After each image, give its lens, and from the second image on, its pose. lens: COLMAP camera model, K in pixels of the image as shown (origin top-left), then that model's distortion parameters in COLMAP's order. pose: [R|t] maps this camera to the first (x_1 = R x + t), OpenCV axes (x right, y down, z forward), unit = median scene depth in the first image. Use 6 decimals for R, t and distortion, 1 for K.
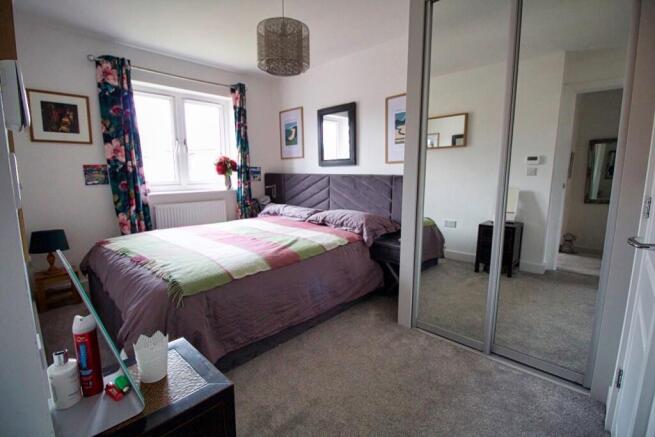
lens RADIAL K [[302.3, 0, 326.9], [0, 302.3, 218.6], [0, 0, 1]] dist [-0.005124, -0.009648]
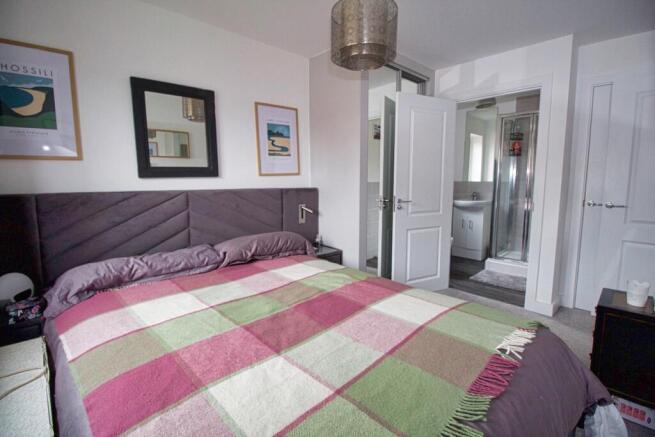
lens RADIAL K [[302.3, 0, 324.5], [0, 302.3, 216.6], [0, 0, 1]] dist [-0.005124, -0.009648]
pose [[0.063004, -0.116657, 0.991172, -0.601311], [0.159851, 0.981503, 0.105358, -0.112469], [-0.985128, 0.151802, 0.080486, 0.666104]]
